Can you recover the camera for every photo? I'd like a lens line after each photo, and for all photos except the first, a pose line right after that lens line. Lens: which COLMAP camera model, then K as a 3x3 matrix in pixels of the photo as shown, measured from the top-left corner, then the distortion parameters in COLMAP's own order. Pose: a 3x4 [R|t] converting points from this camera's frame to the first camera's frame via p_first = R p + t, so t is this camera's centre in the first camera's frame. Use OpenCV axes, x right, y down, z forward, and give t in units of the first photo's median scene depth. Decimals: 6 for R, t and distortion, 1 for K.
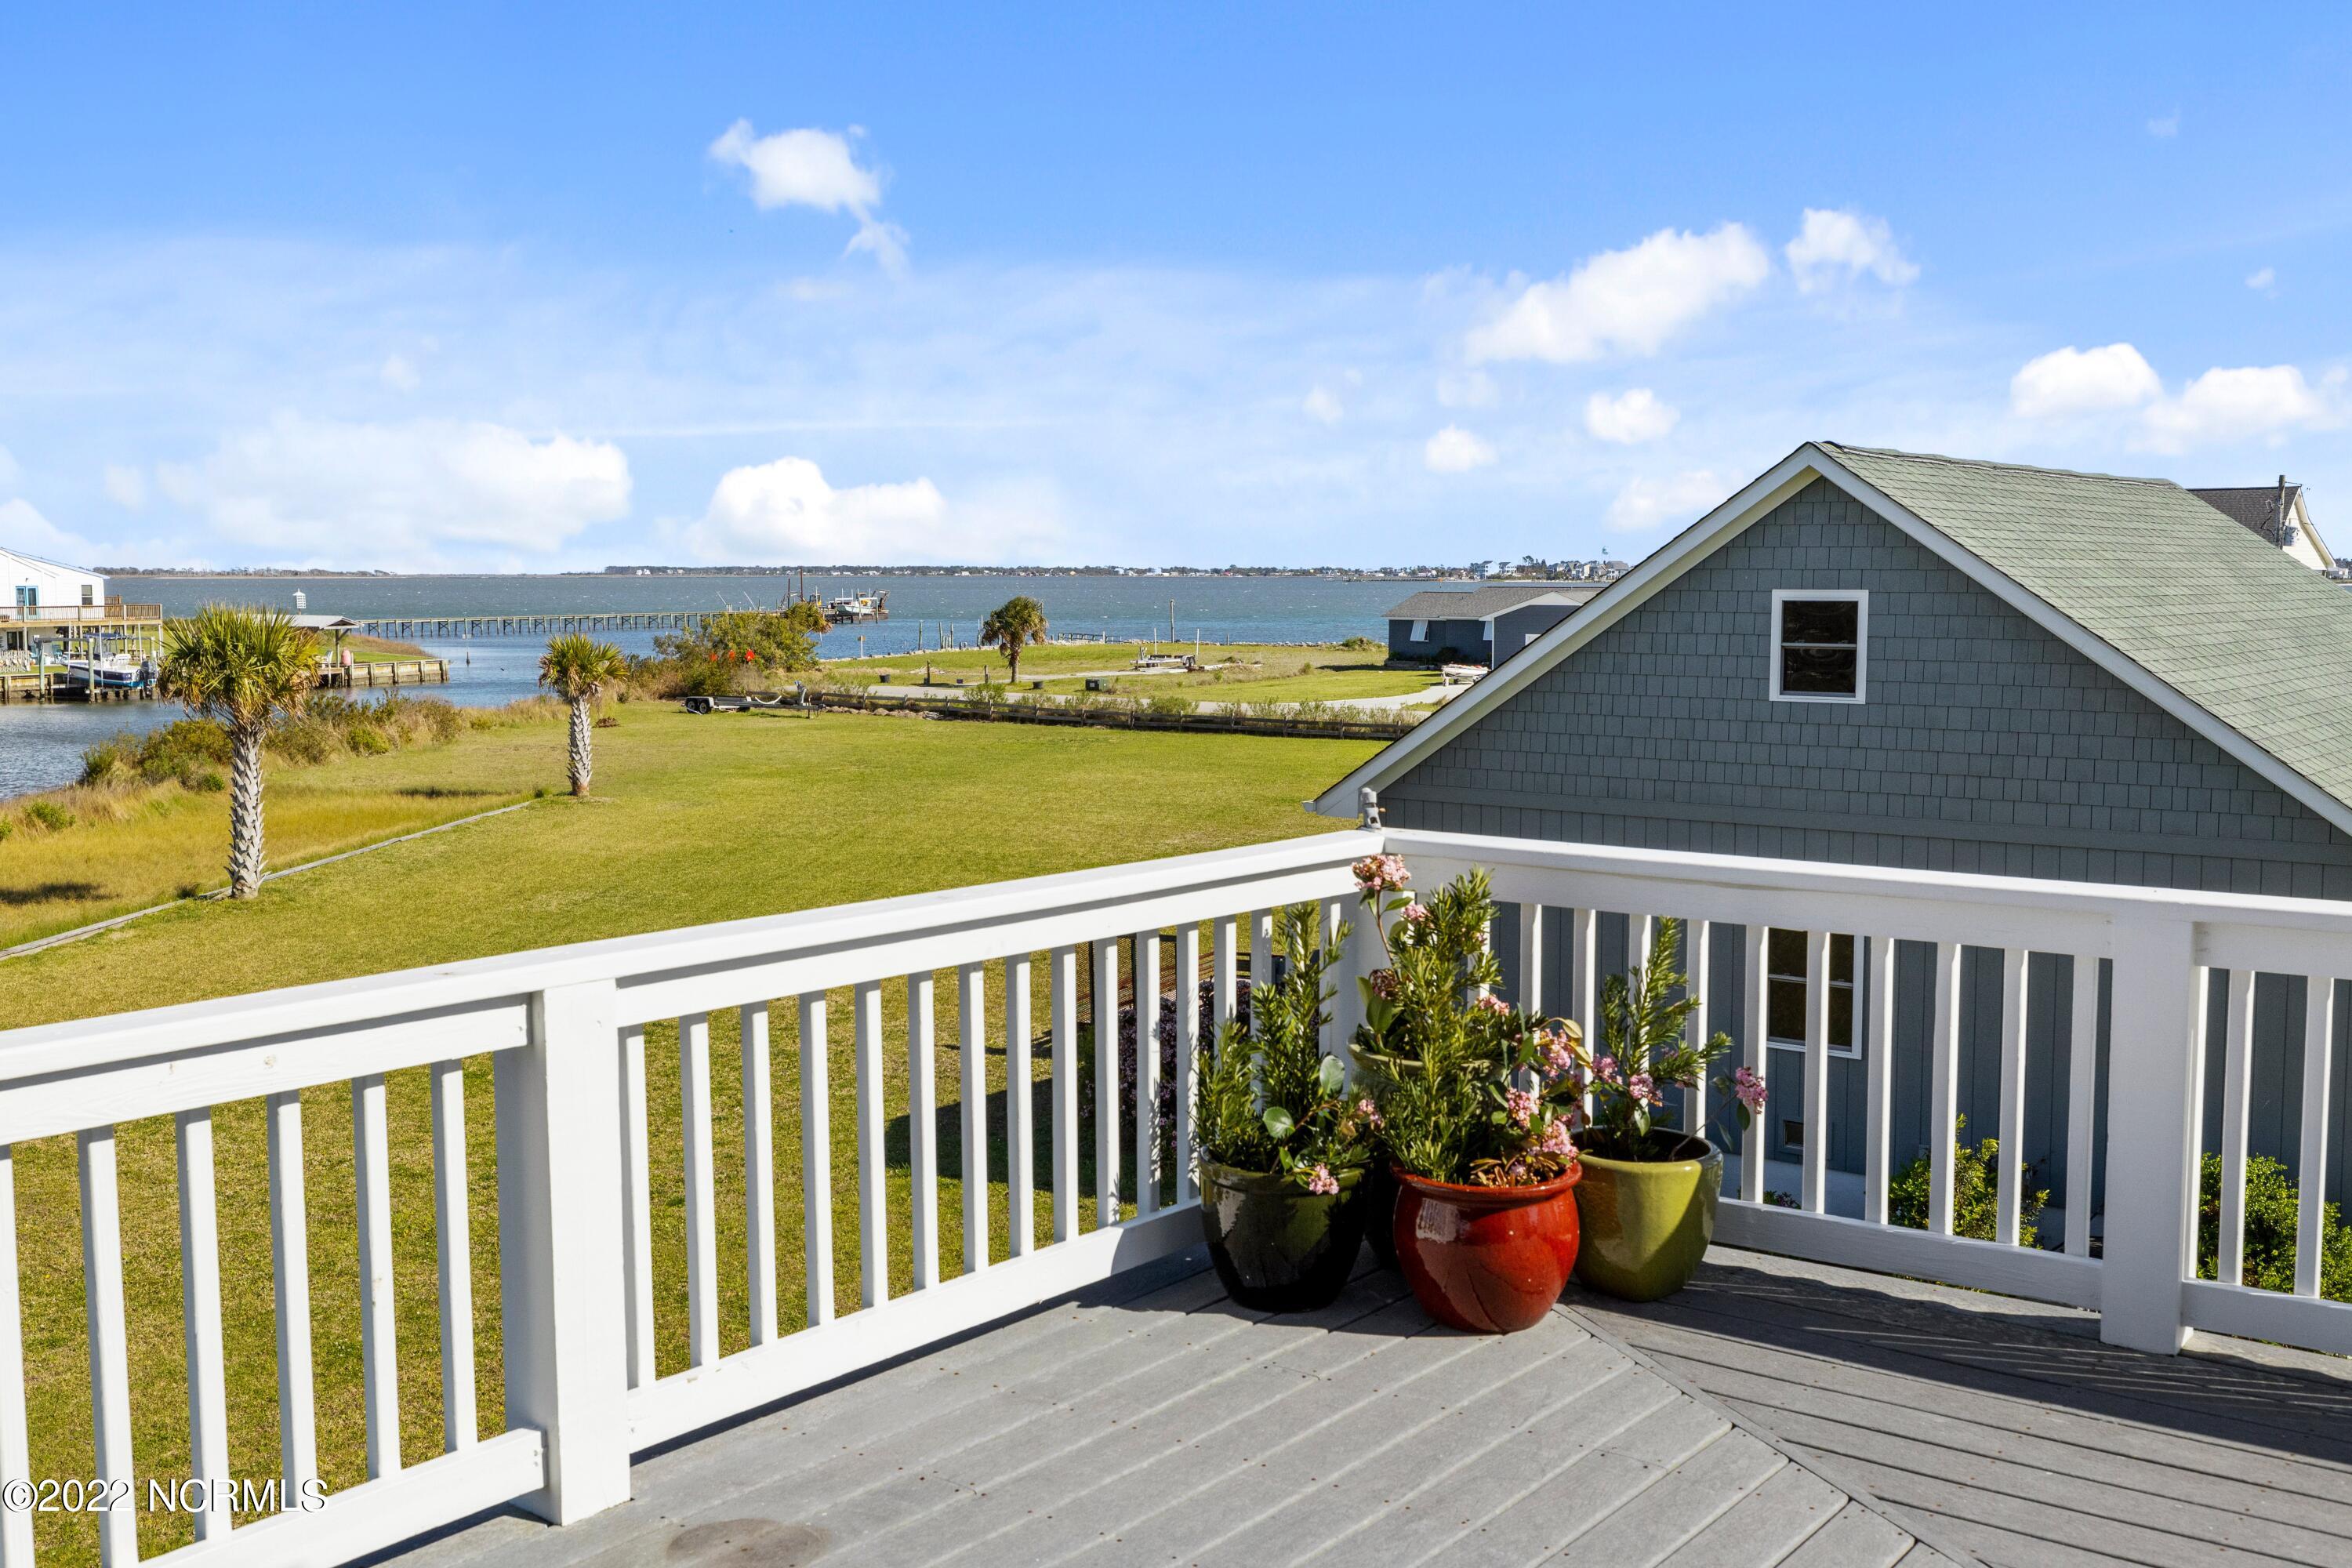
lens RADIAL K [[2311.3, 0, 1176.0], [0, 2311.3, 784.0], [0, 0, 1]] dist [0.003224, 0.007607]
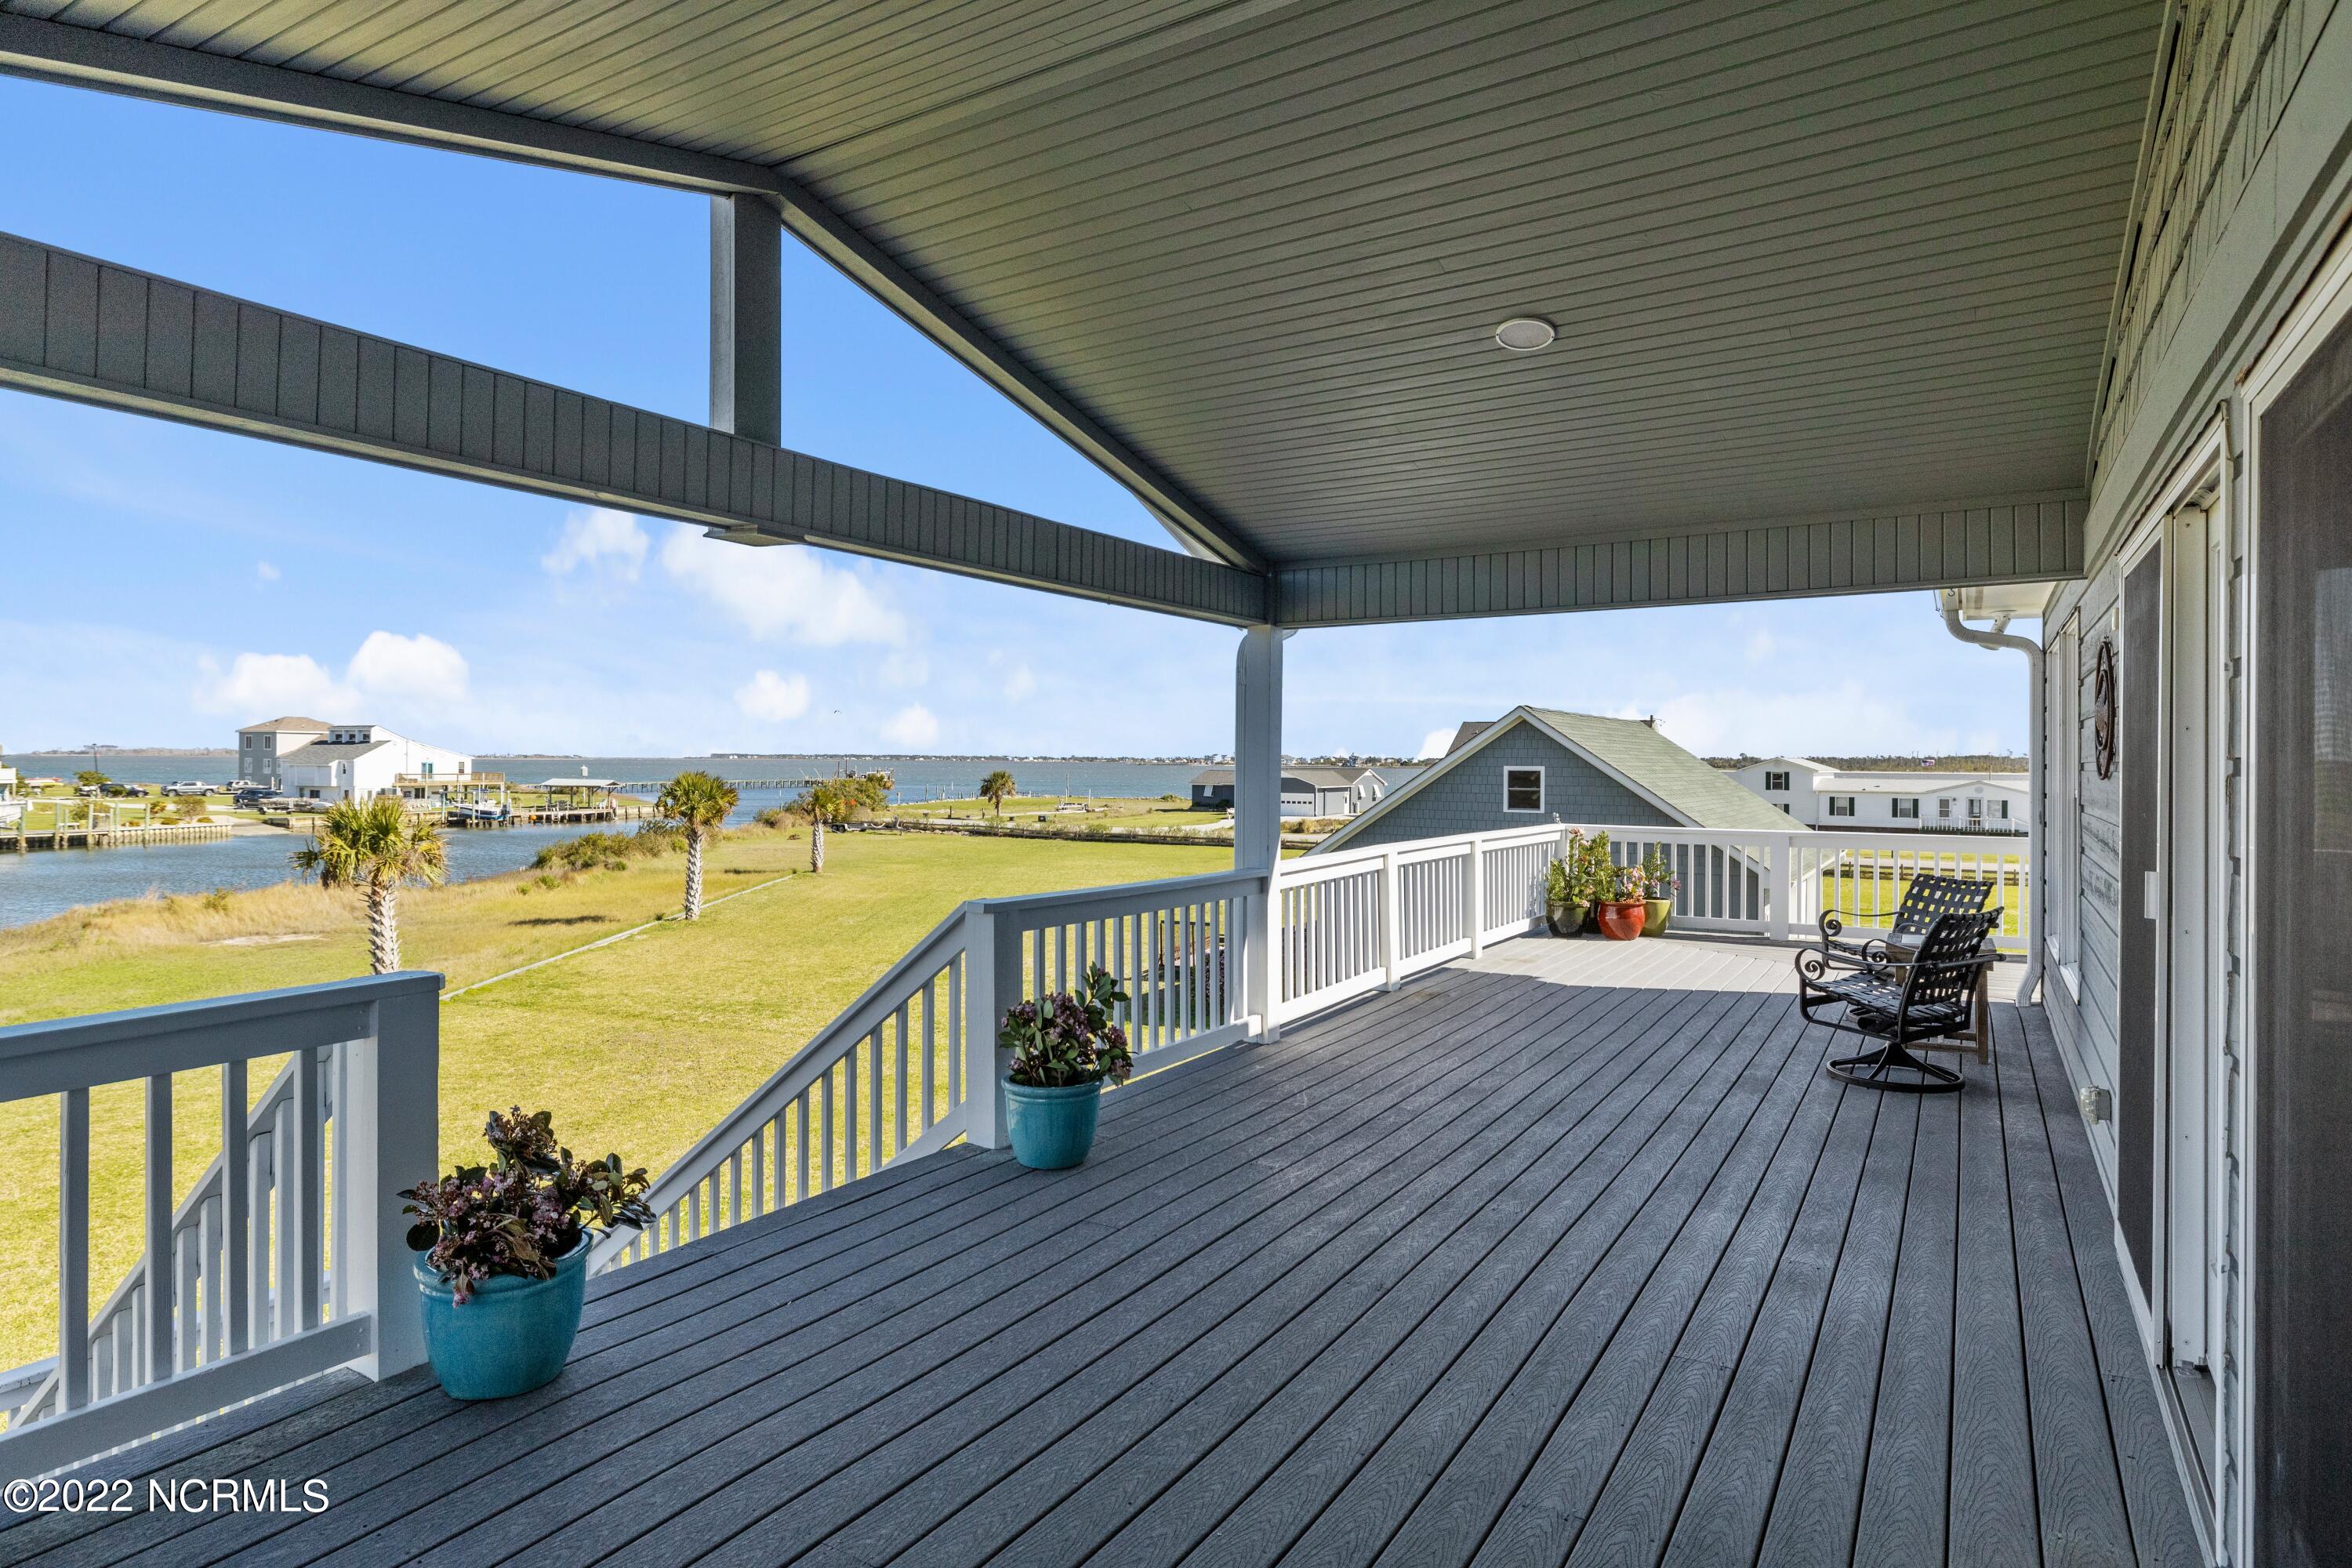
lens RADIAL K [[1294.3, 0, 1180.5], [0, 1294.3, 761.7], [0, 0, 1]] dist [-0.002533, -0.001733]
pose [[0.994127, 0.006598, 0.108019, -0.045491], [0.003116, 0.995981, -0.089515, 0.006371], [-0.108176, 0.089326, 0.990110, -0.061333]]
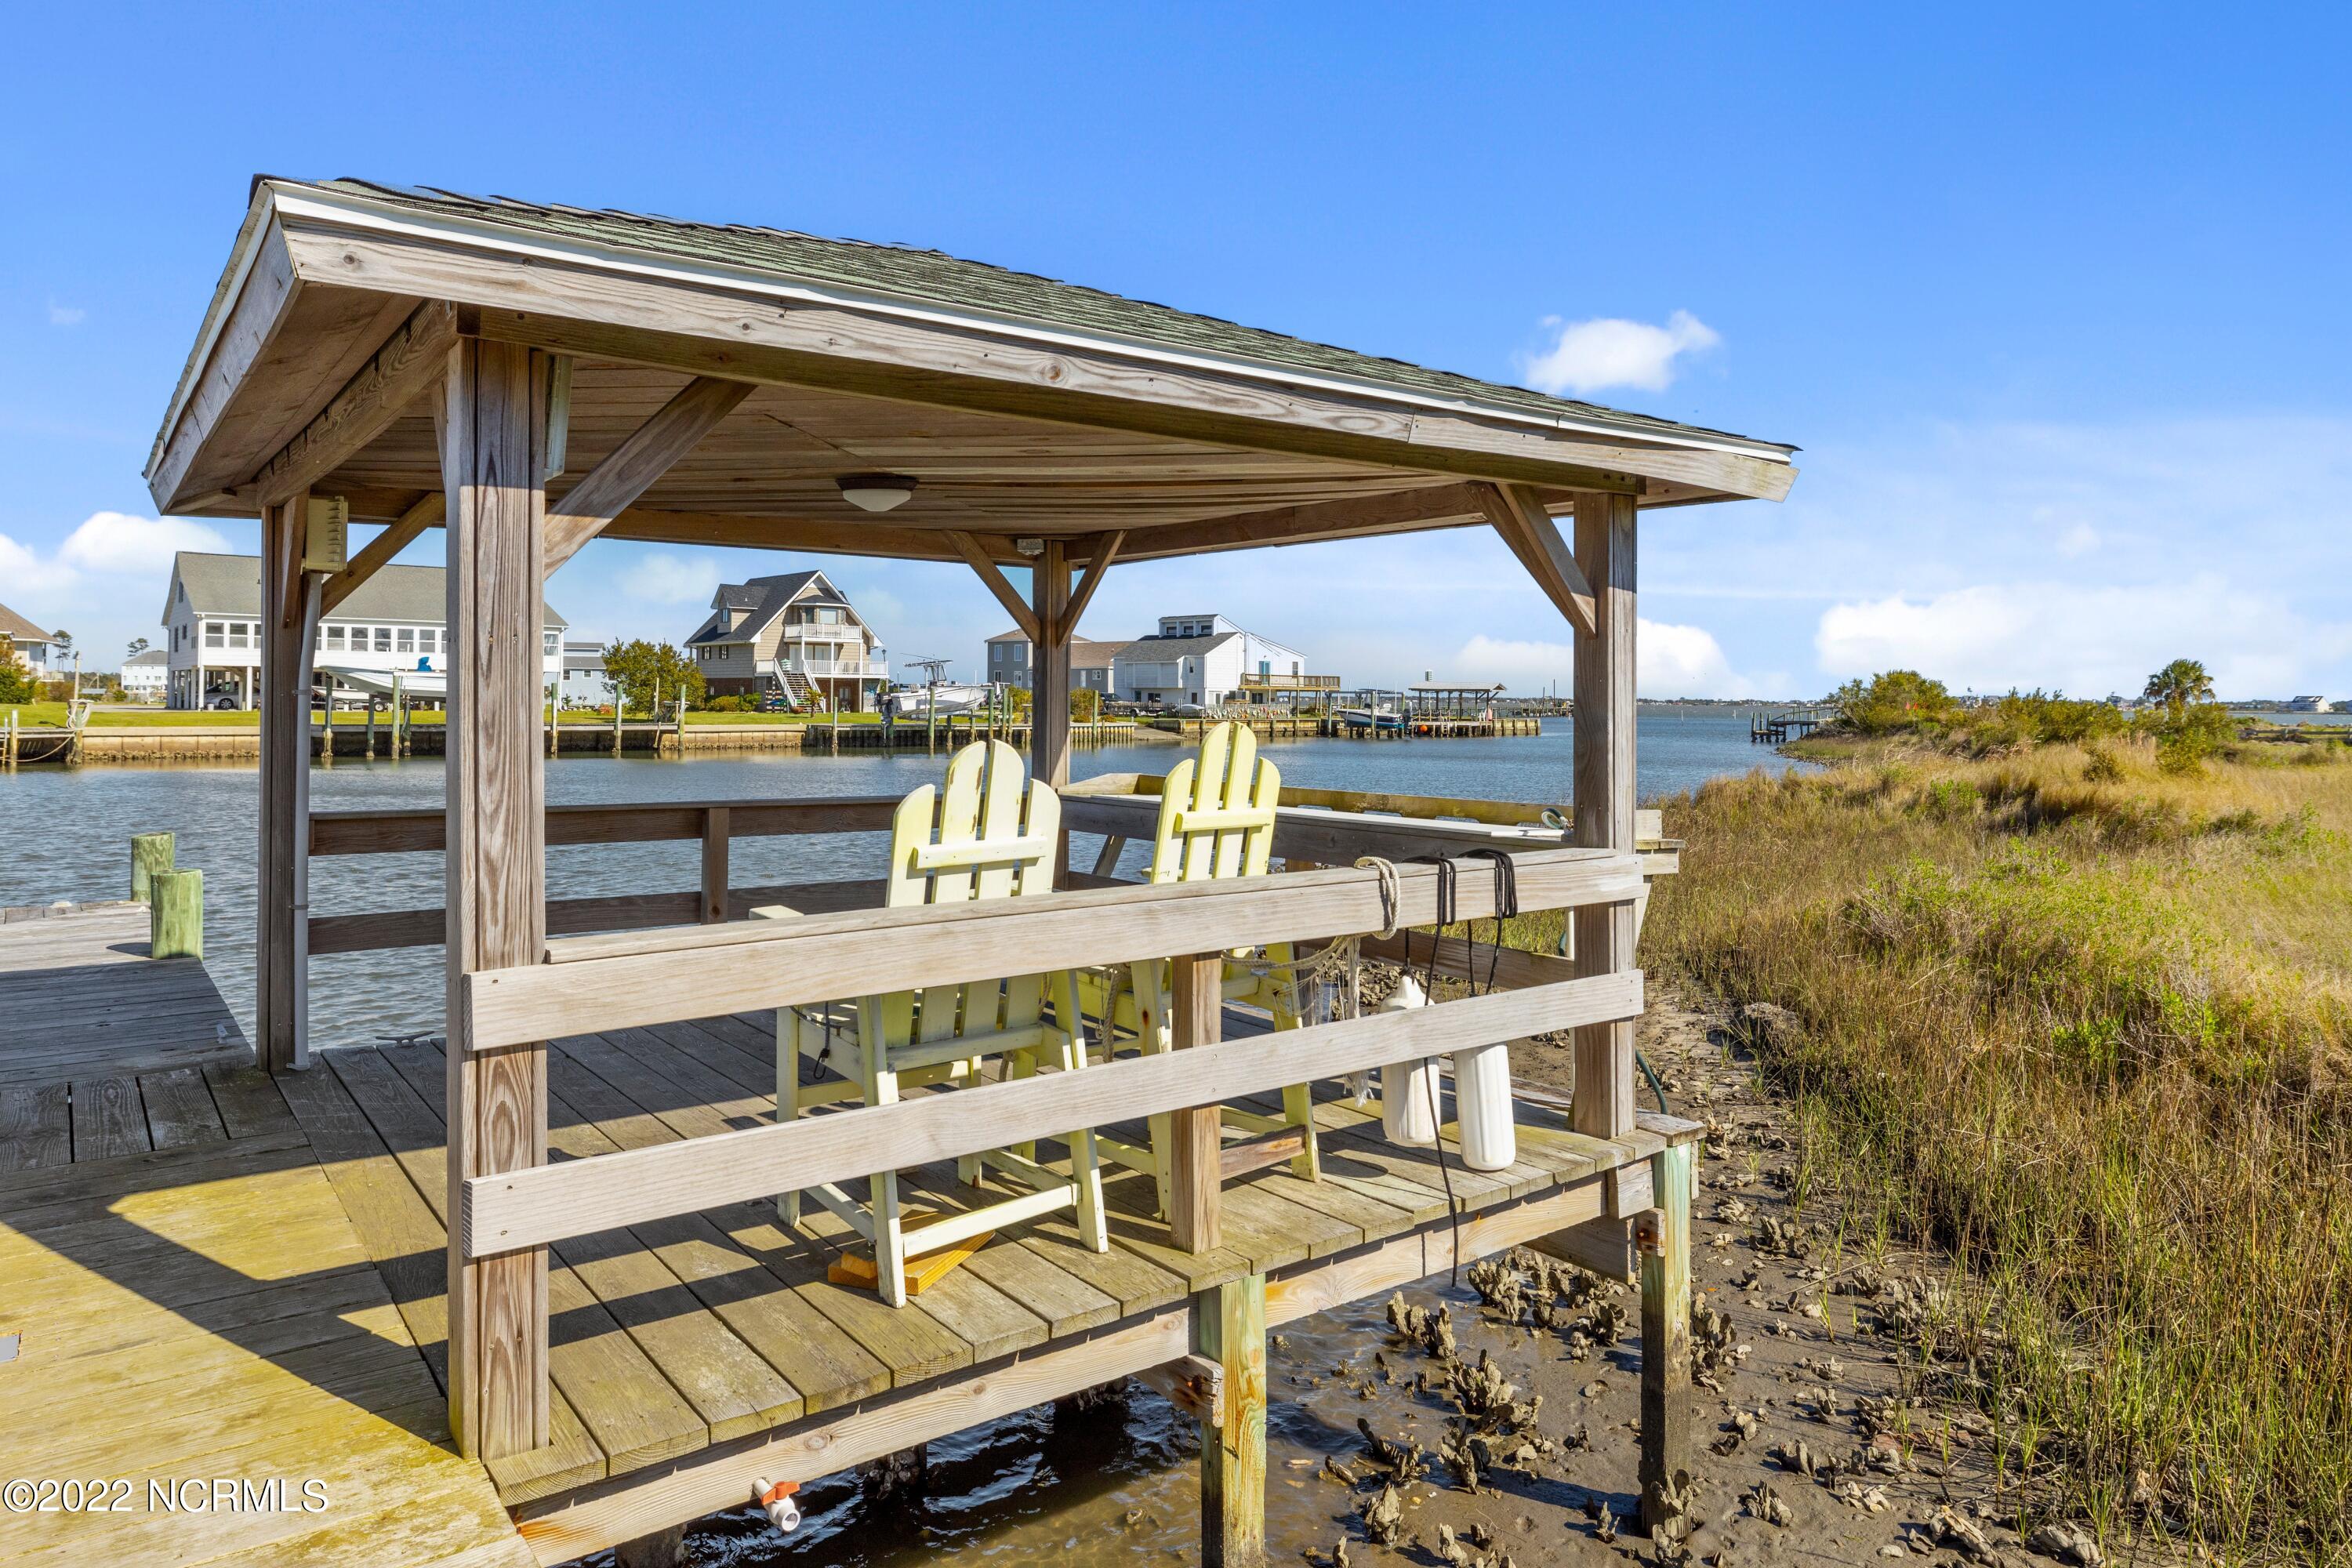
lens RADIAL K [[1493.3, 0, 1172.9], [0, 1493.3, 685.1], [0, 0, 1]] dist [-0.005256, 0.000393]
pose [[0.957227, 0.005915, -0.289277, -0.418034], [-0.035370, 0.994685, -0.096701, 0.029037], [0.287167, 0.102797, 0.952349, 0.160802]]
